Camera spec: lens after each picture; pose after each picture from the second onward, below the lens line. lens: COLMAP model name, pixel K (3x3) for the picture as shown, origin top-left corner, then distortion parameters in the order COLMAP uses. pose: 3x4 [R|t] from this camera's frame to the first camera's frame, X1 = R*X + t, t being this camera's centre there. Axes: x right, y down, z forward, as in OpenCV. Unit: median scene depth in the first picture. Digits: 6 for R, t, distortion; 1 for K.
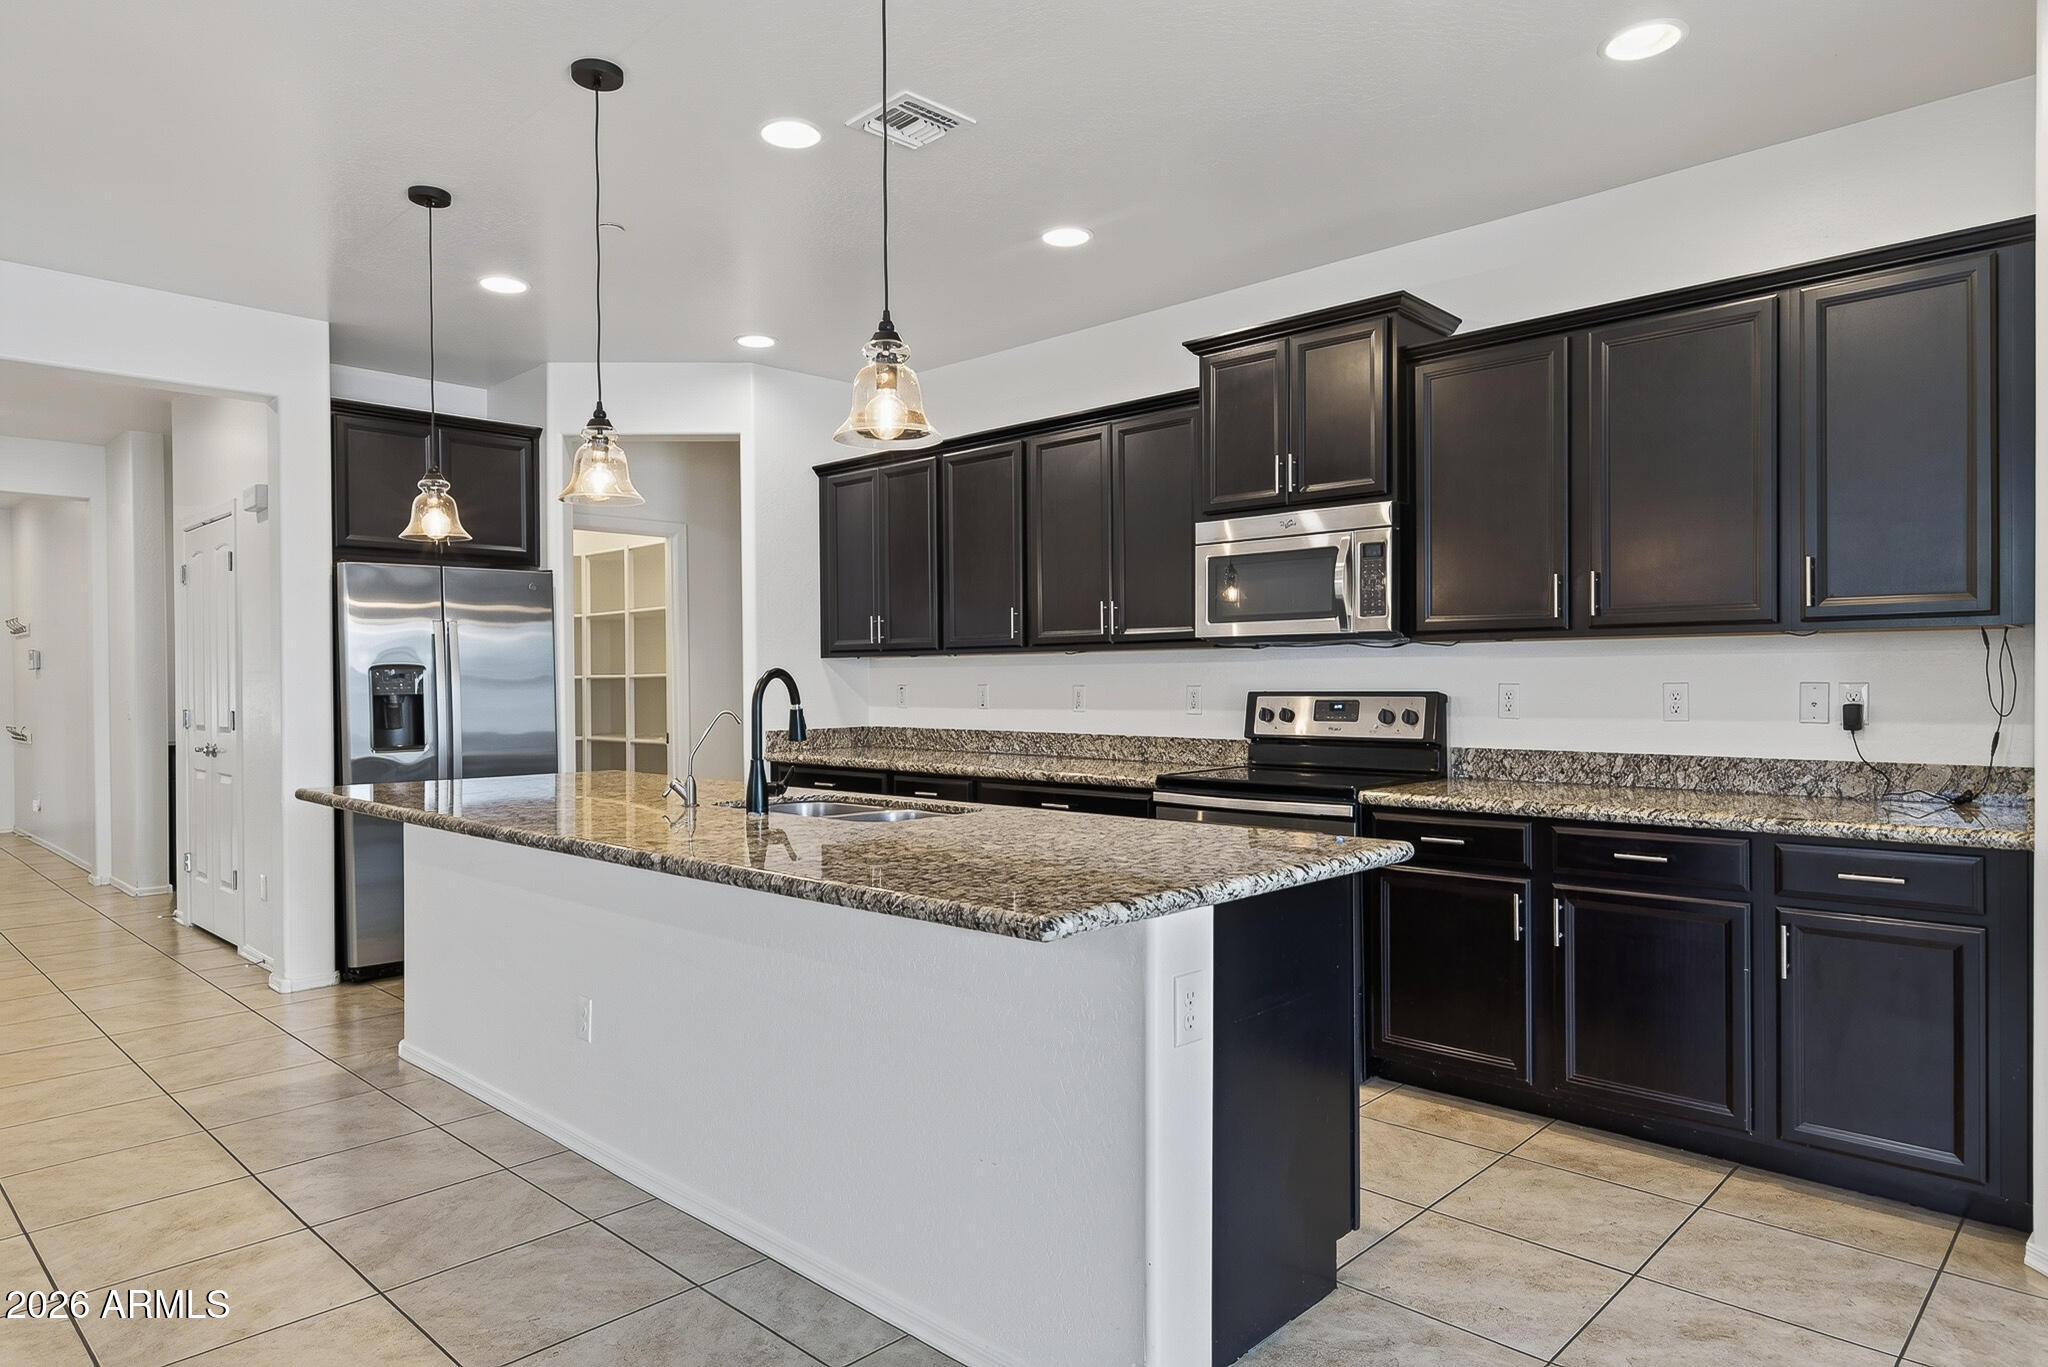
lens RADIAL K [[800.3, 0, 1021.3], [0, 800.3, 683.7], [0, 0, 1]] dist [0.020312, -0.007239]
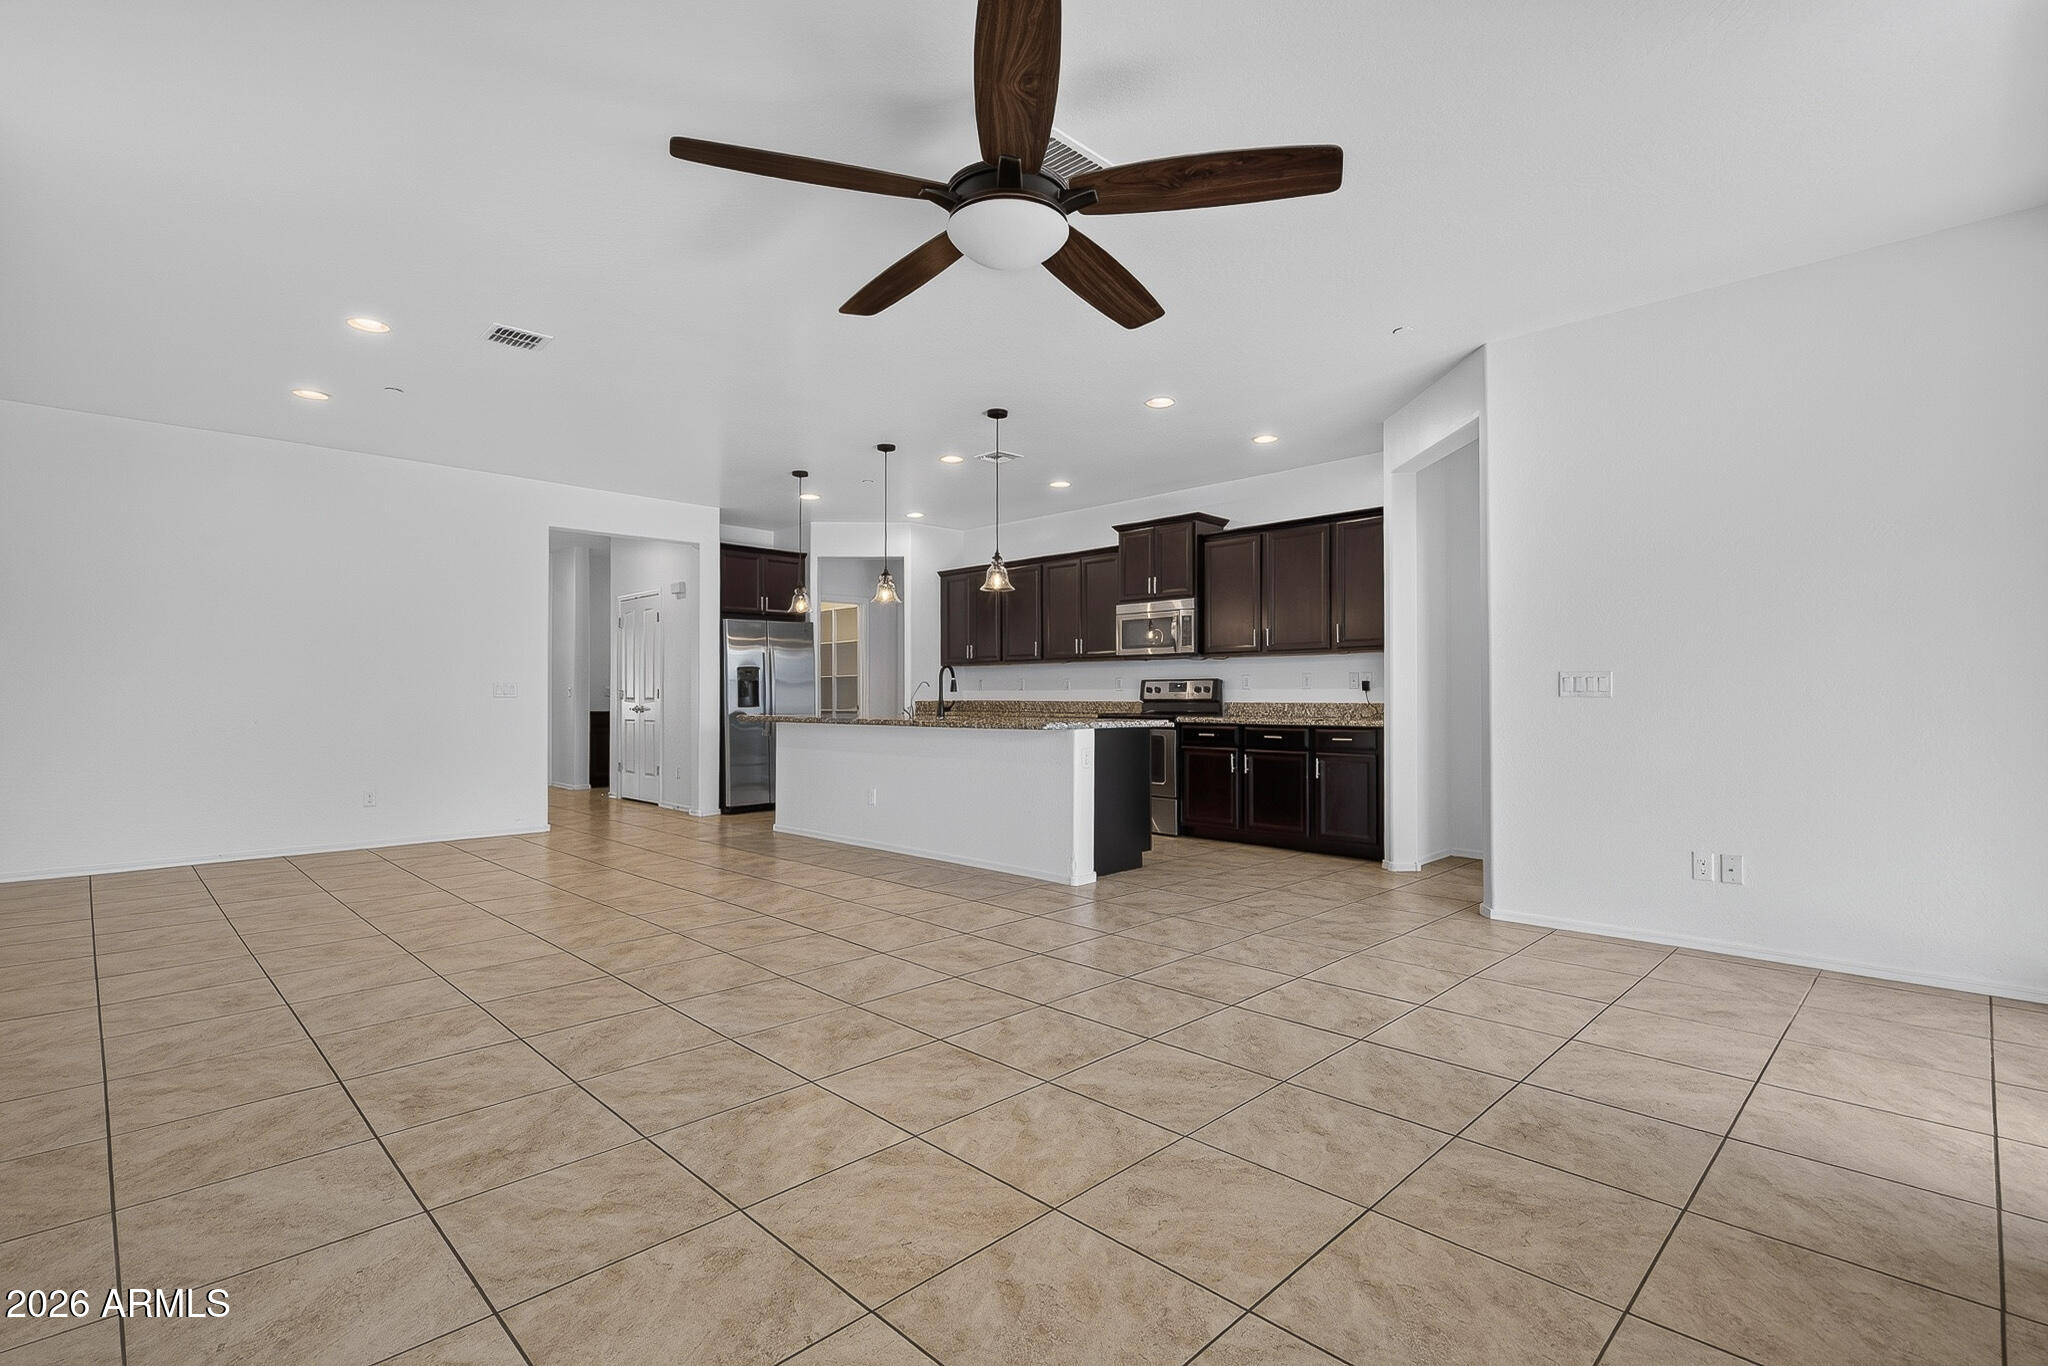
lens RADIAL K [[800.3, 0, 1021.3], [0, 800.3, 683.2], [0, 0, 1]] dist [0.020312, -0.007239]
pose [[0.999538, 0.006775, -0.029640, 0.015073], [-0.008066, 0.999013, -0.043670, 0.121934], [0.029315, 0.043889, 0.998606, -1.256609]]
